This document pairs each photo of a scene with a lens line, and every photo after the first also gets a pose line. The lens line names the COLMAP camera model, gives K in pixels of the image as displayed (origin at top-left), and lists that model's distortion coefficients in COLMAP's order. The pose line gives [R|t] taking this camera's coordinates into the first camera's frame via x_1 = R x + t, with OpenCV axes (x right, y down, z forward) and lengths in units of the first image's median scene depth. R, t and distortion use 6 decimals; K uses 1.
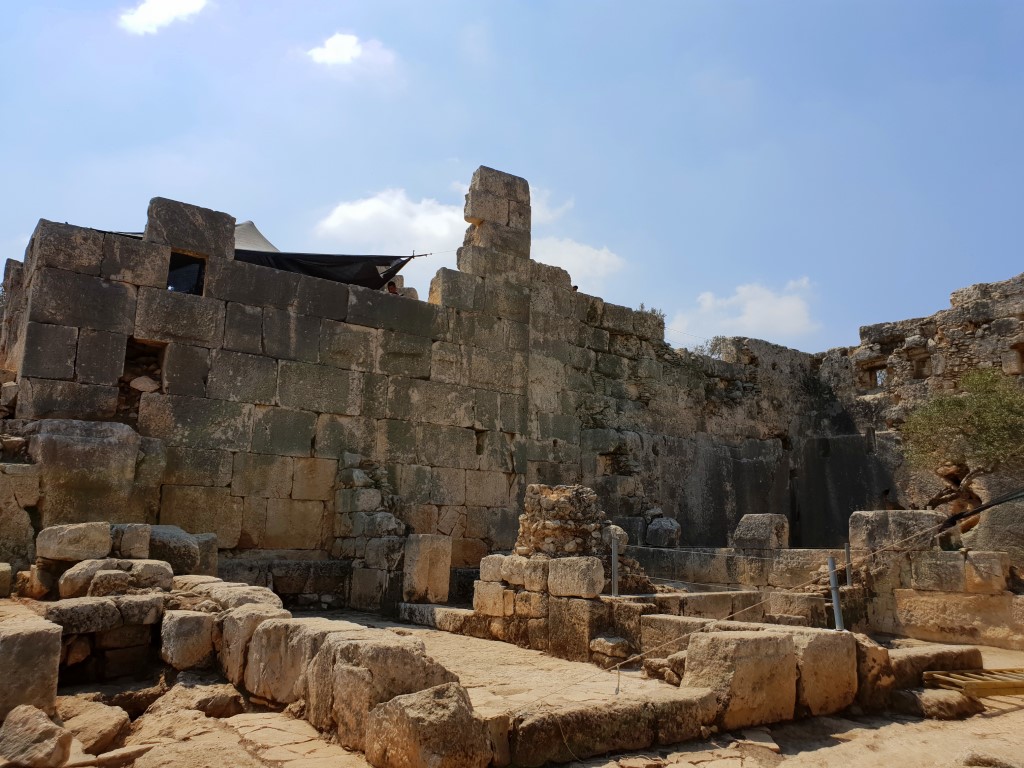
lens RADIAL K [[763.7, 0, 512.0], [0, 763.7, 384.0], [0, 0, 1]] dist [0.010020, 0.005630]
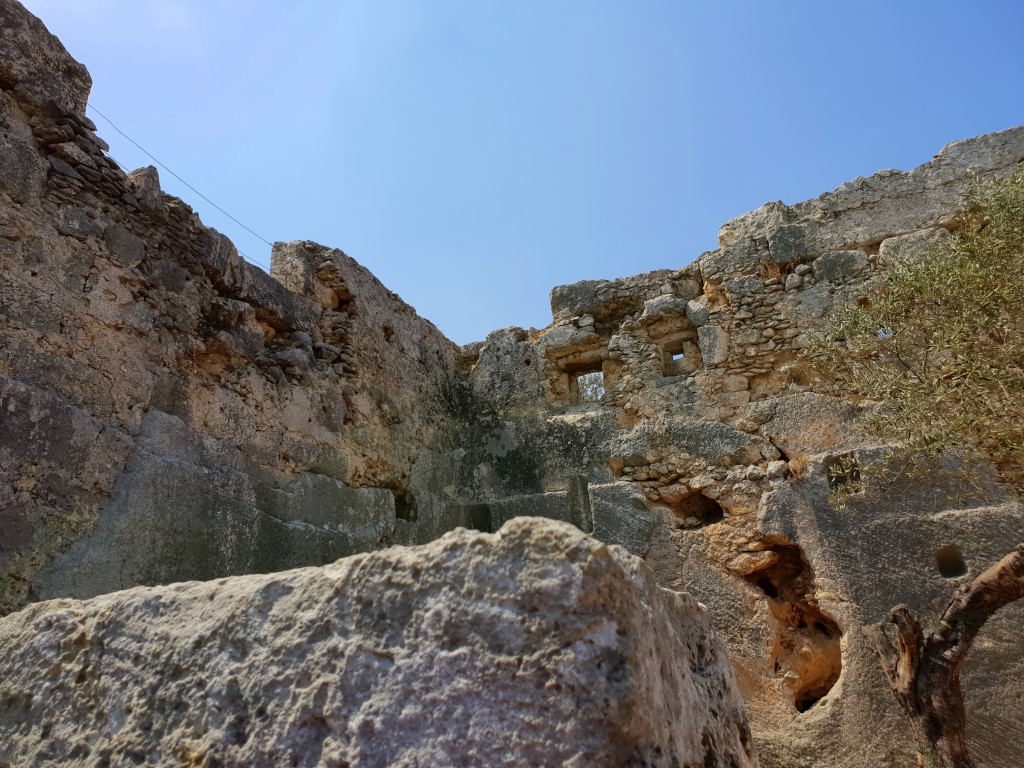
lens RADIAL K [[865.1, 0, 512.0], [0, 865.1, 384.0], [0, 0, 1]] dist [-0.031212, -0.004807]
pose [[0.876933, 0.123650, 0.464435, 0.187143], [-0.047419, 0.983883, -0.172411, 0.094342], [-0.478268, 0.129170, 0.868662, 0.566311]]
